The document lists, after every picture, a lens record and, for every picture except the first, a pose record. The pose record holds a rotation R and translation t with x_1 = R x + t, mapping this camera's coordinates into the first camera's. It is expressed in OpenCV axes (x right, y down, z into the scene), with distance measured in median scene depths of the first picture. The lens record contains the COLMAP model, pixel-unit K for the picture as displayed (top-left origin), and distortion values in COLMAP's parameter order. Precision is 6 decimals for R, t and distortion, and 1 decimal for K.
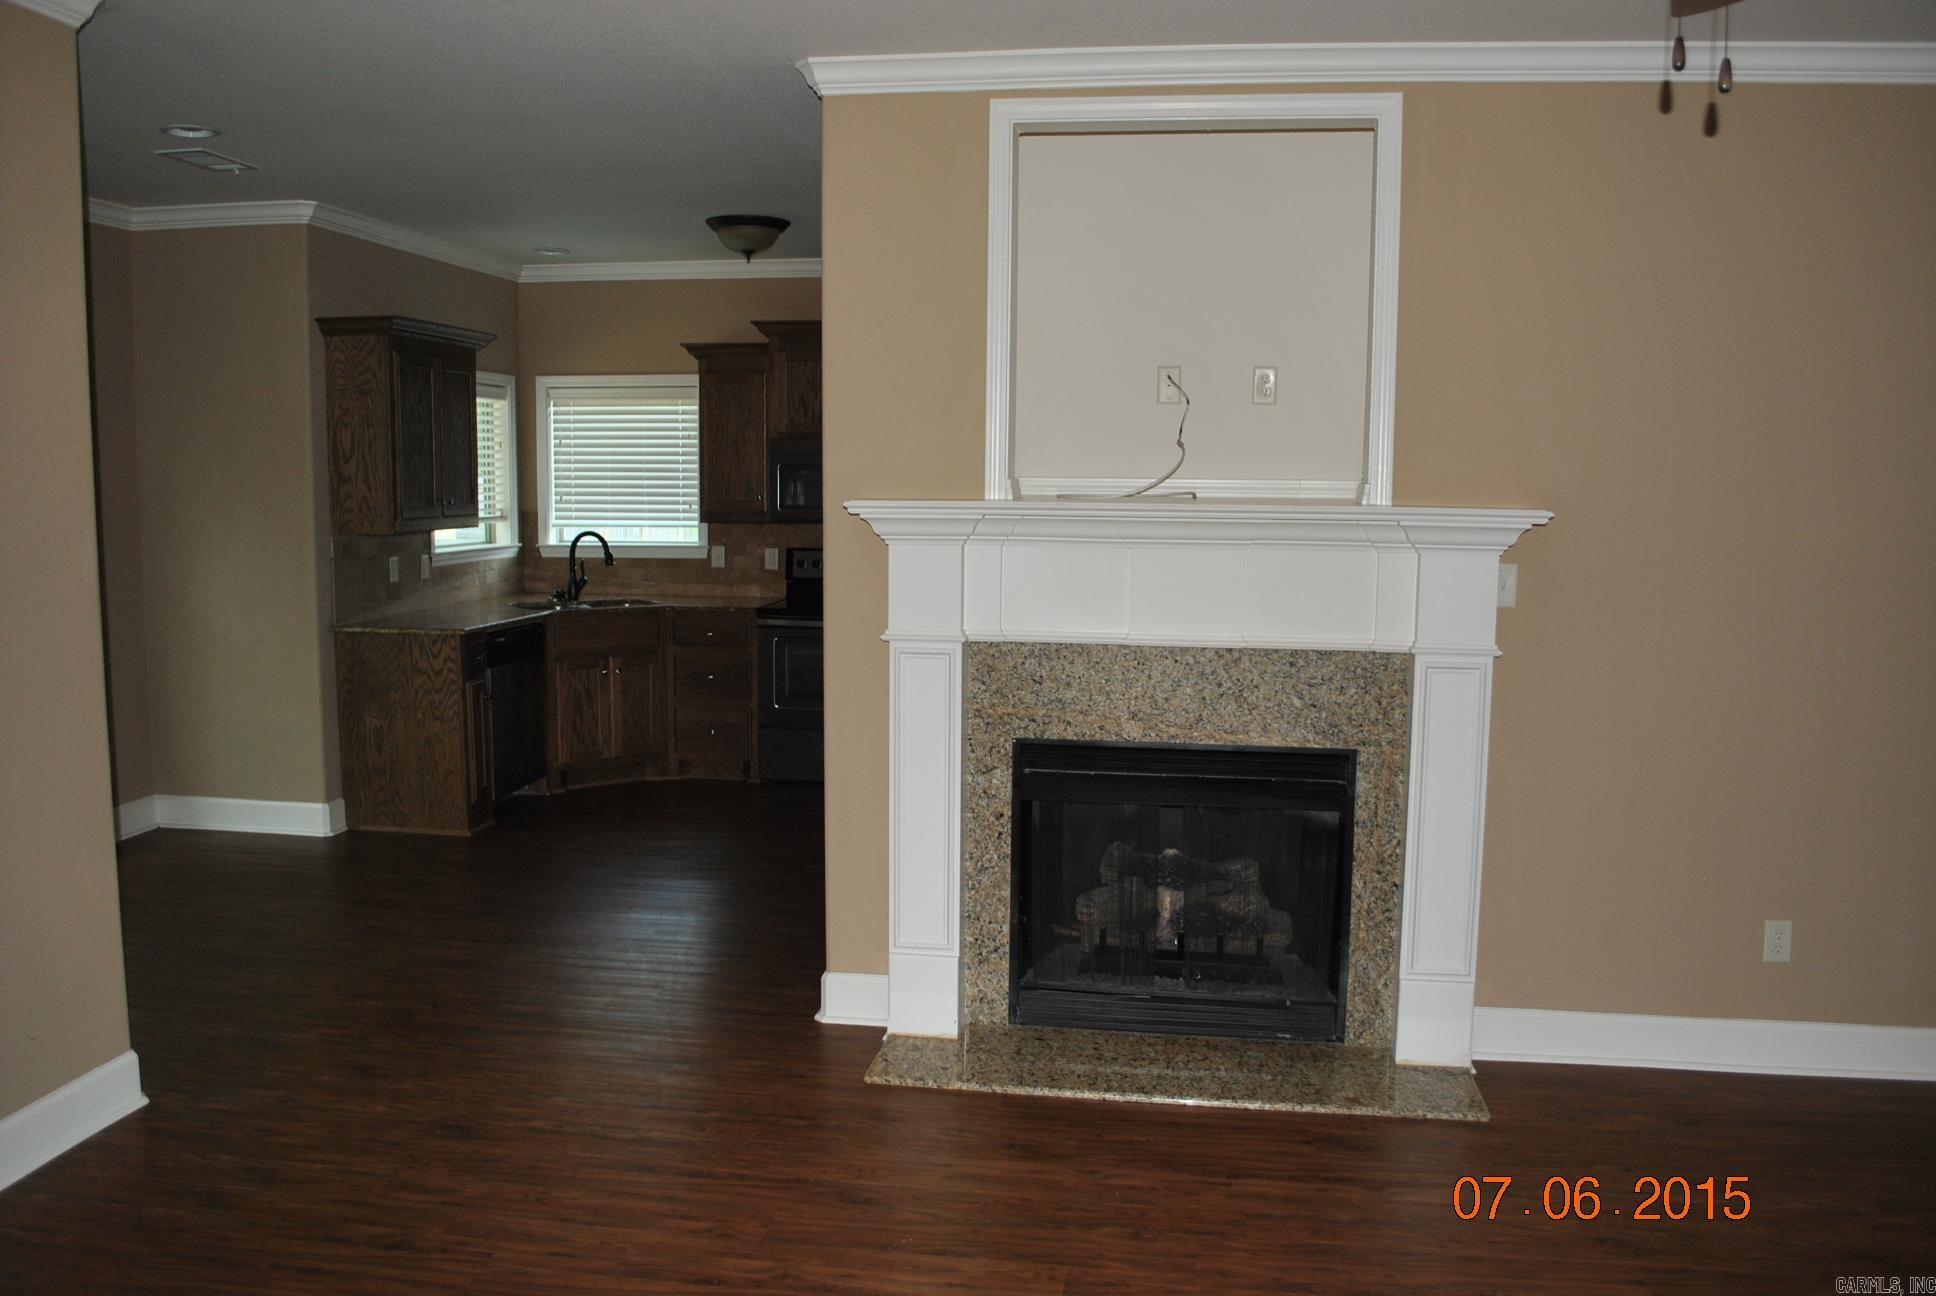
lens RADIAL K [[1529.6, 0, 973.6], [0, 1529.6, 657.7], [0, 0, 1]] dist [-0.087086, 0.011454]
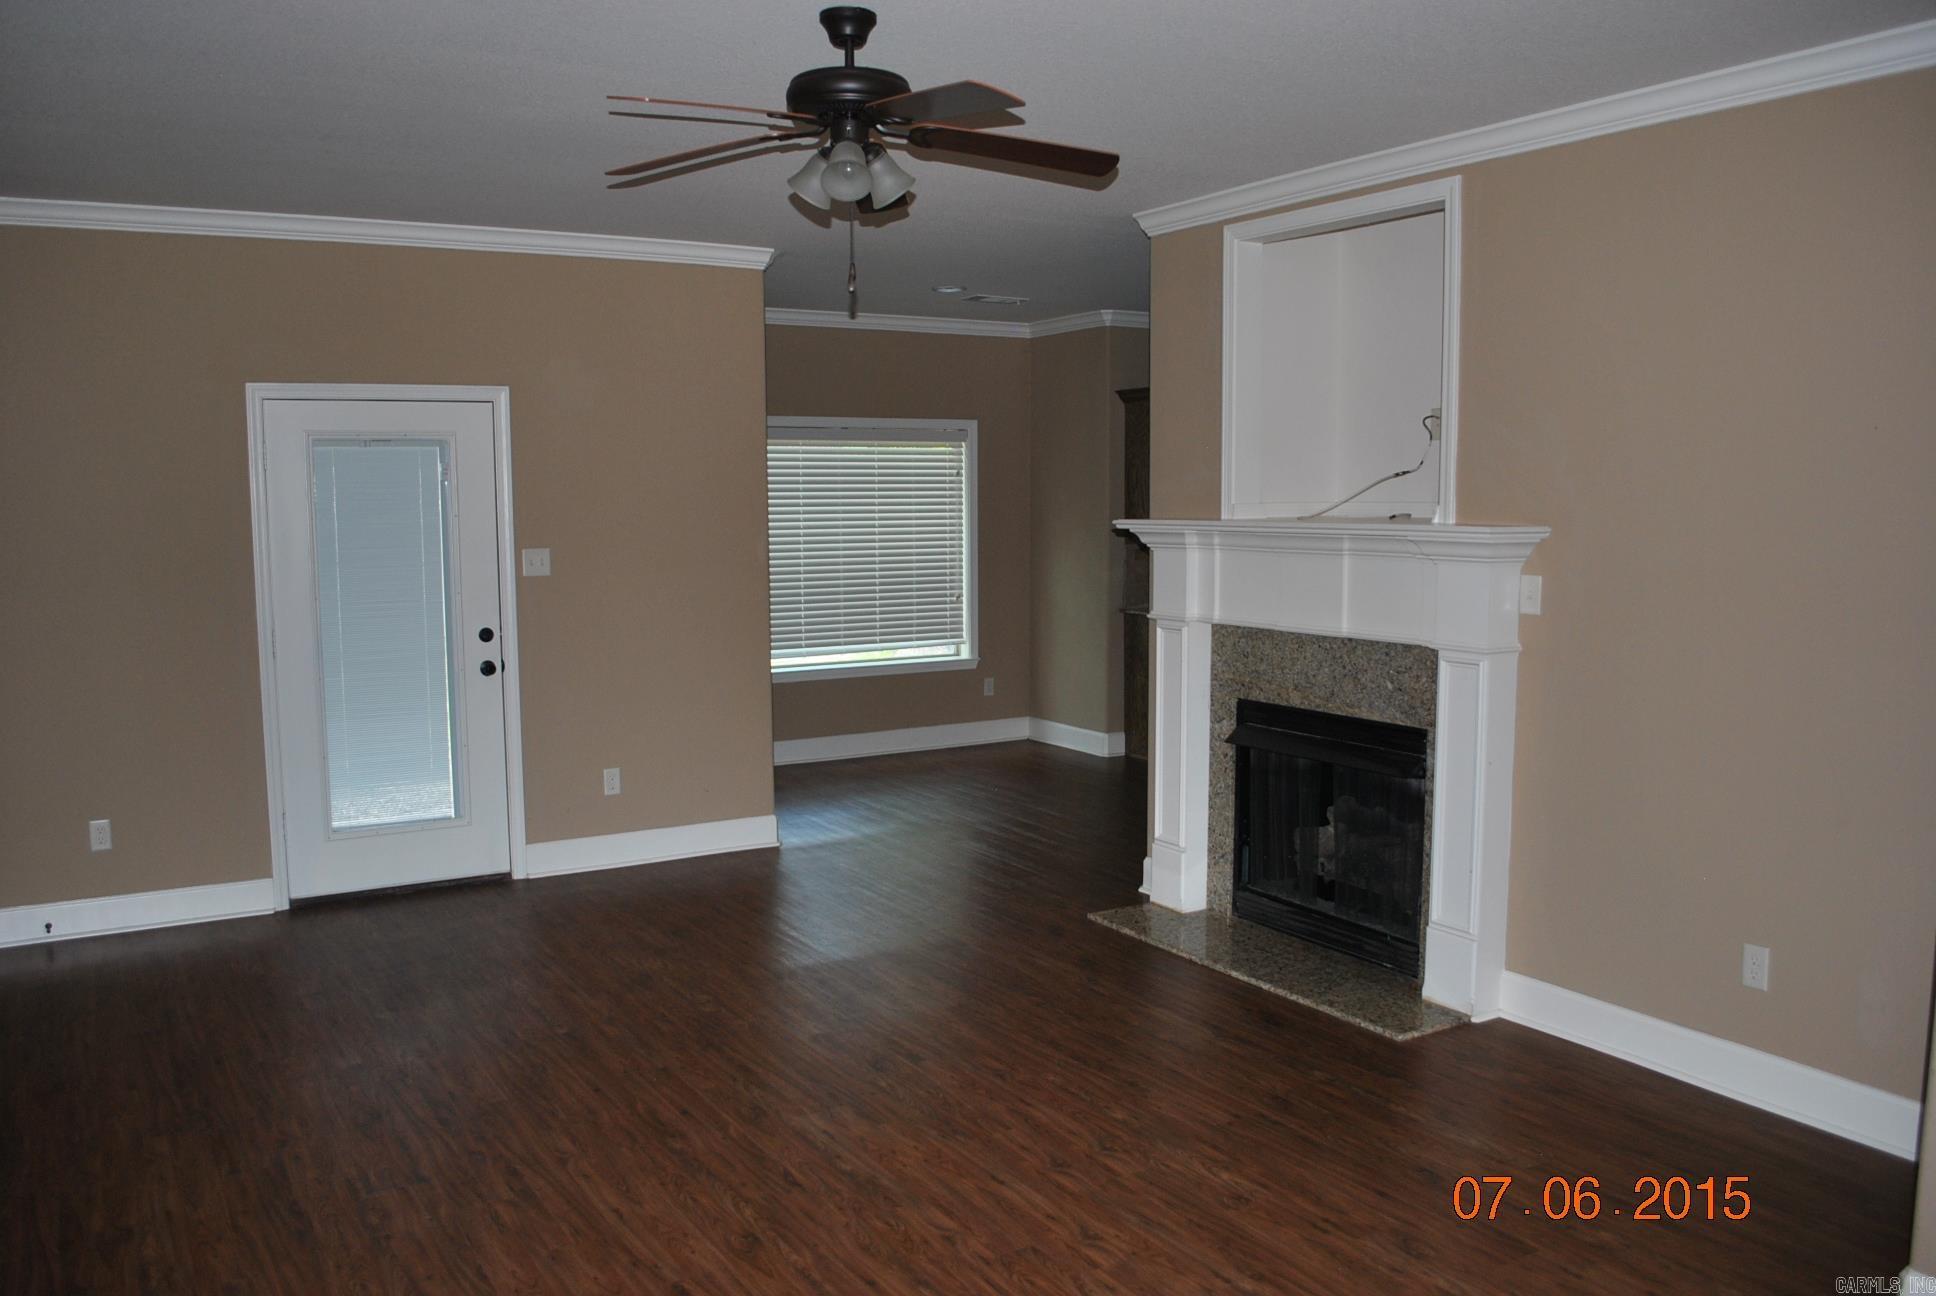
lens RADIAL K [[1529.6, 0, 956.2], [0, 1529.6, 661.0], [0, 0, 1]] dist [-0.087086, 0.011454]
pose [[0.632946, 0.070561, -0.770974, 0.579763], [-0.080693, 0.996427, 0.024948, 0.004549], [0.769980, 0.046421, 0.636378, -0.024065]]
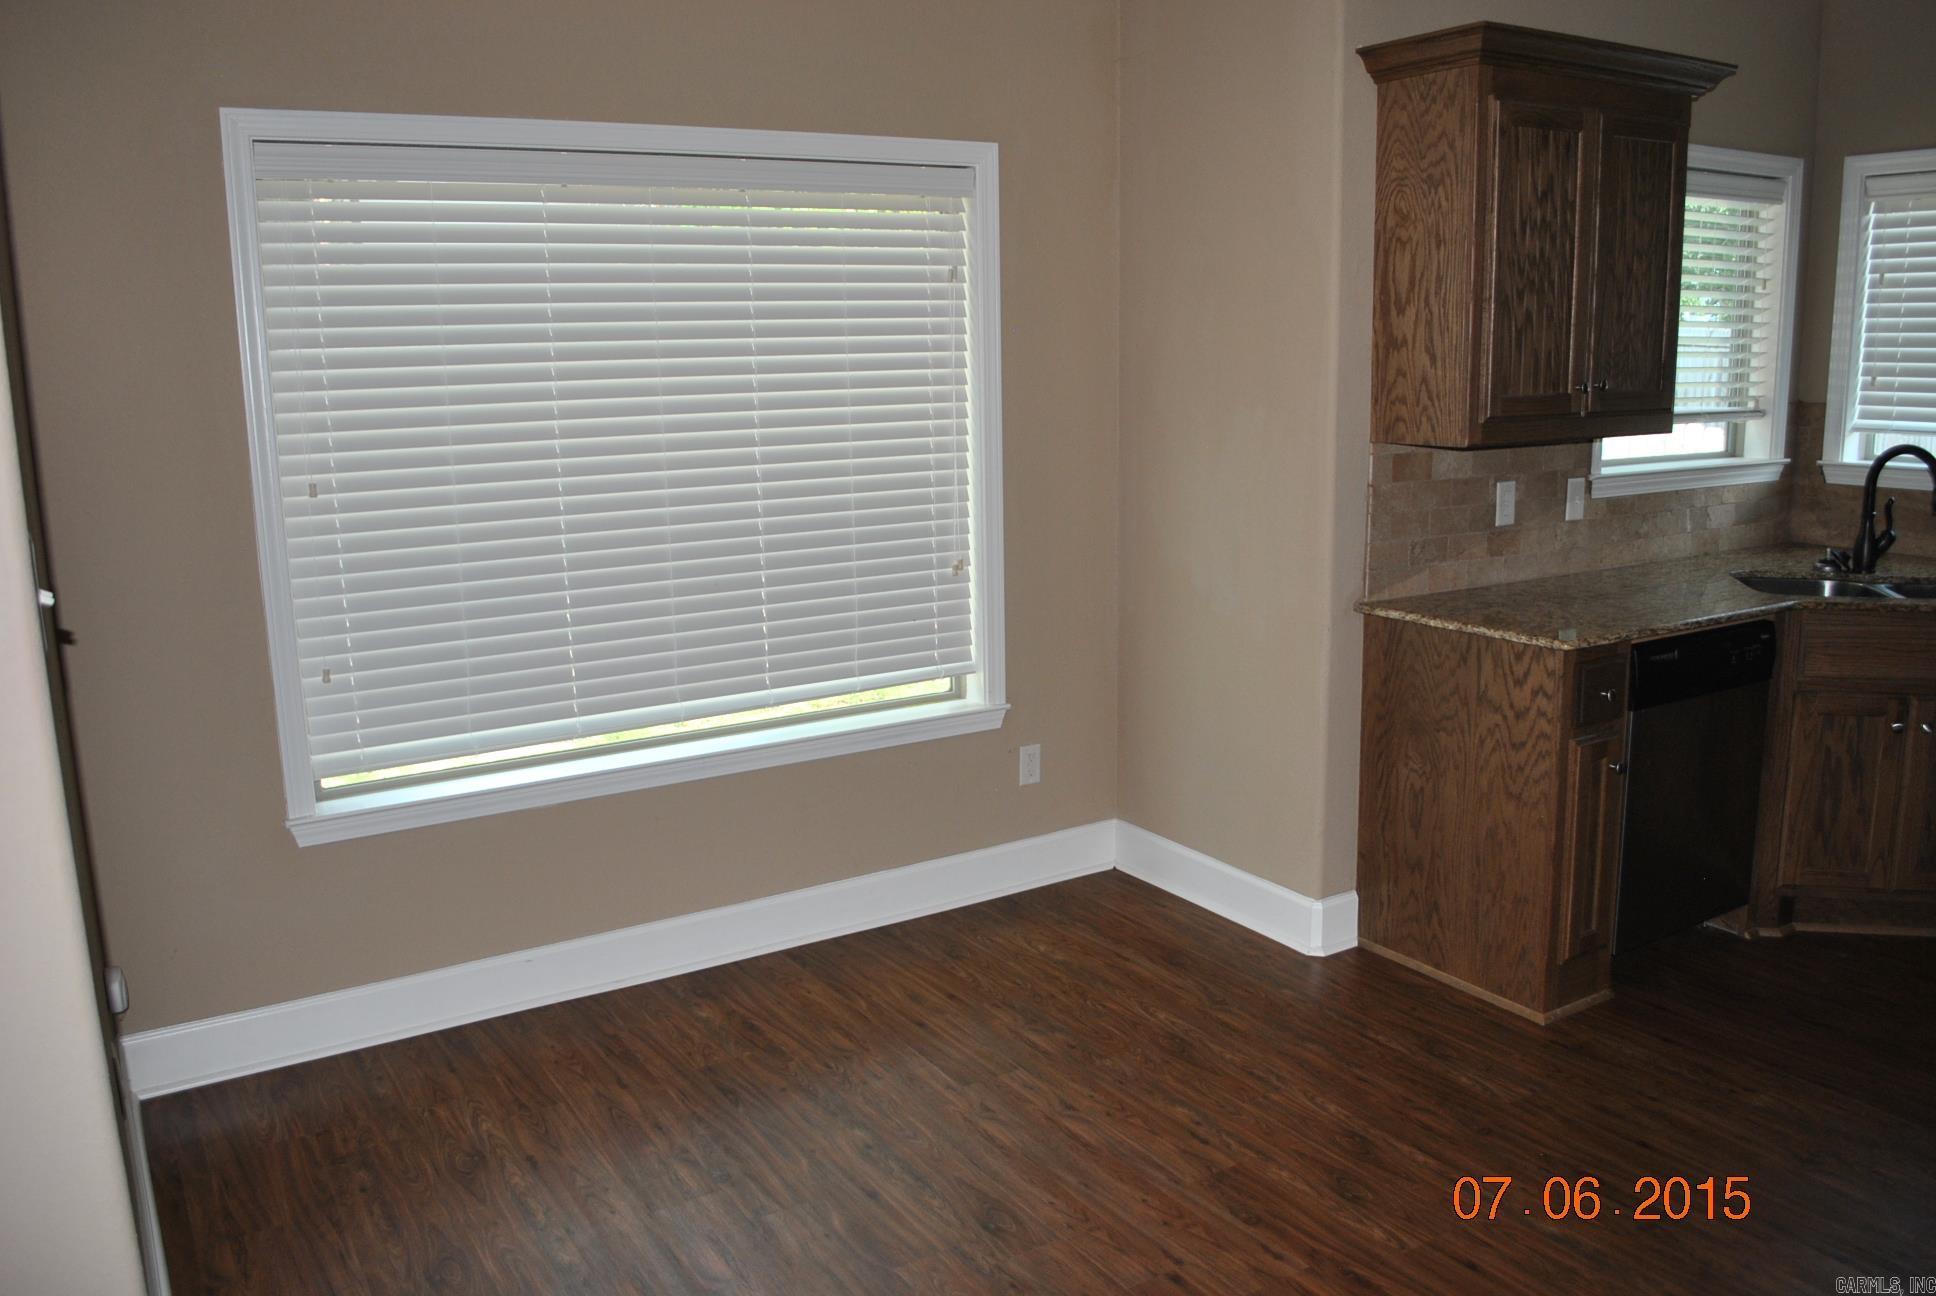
lens RADIAL K [[1529.6, 0, 970.2], [0, 1529.6, 658.7], [0, 0, 1]] dist [-0.087086, 0.011454]
pose [[0.642857, 0.132223, -0.754487, -0.082063], [-0.068206, 0.990957, 0.115550, -0.056770], [0.762943, -0.022822, 0.646063, 0.513545]]
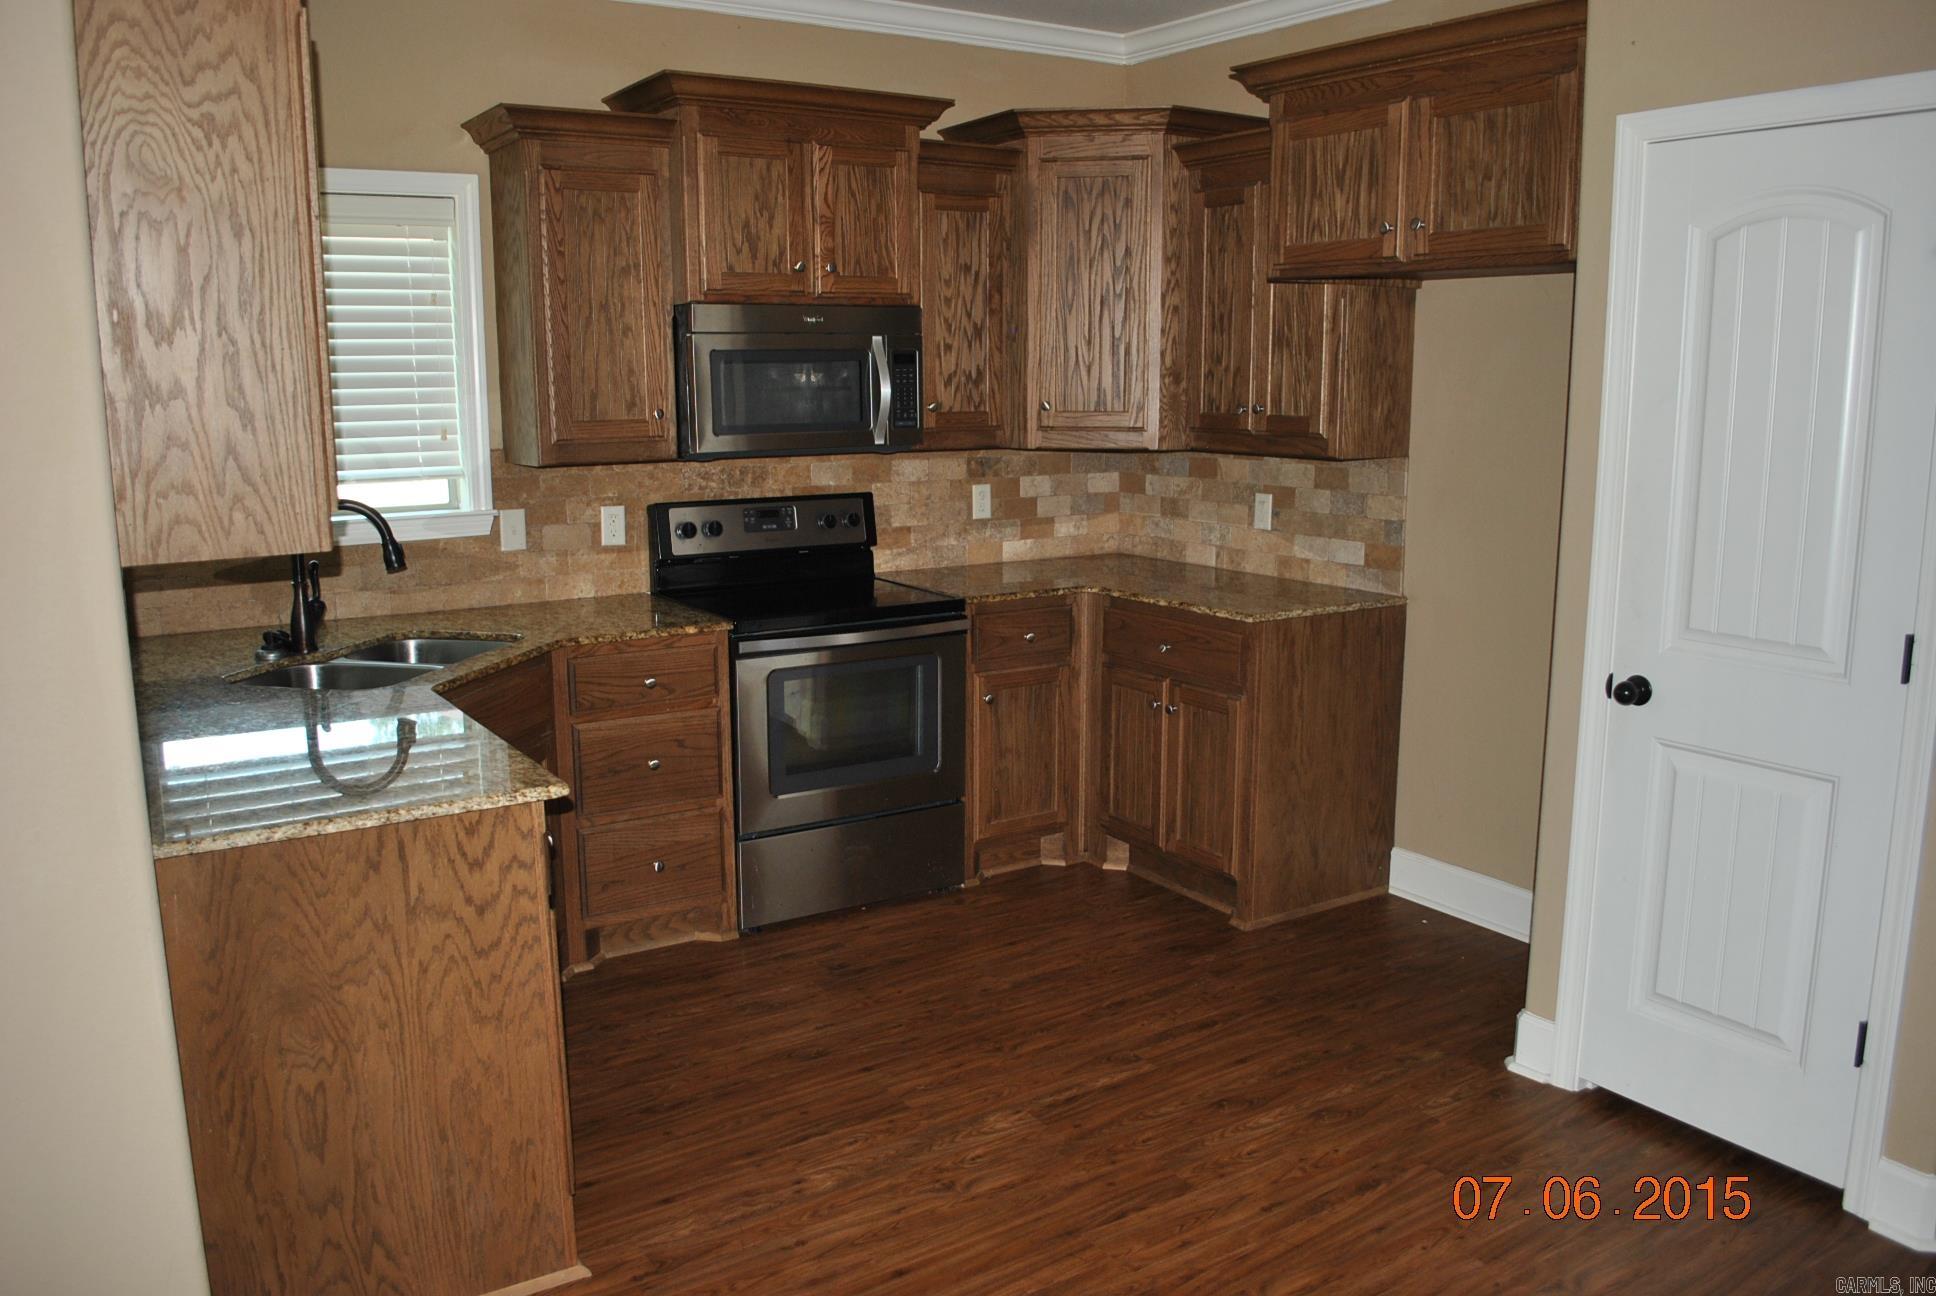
lens RADIAL K [[1529.6, 0, 964.0], [0, 1529.6, 654.1], [0, 0, 1]] dist [-0.087086, 0.011454]
pose [[0.748094, -0.136226, 0.649460, -0.500409], [0.092996, 0.990566, 0.100655, -0.078577], [-0.657044, -0.014902, 0.753705, 0.639034]]
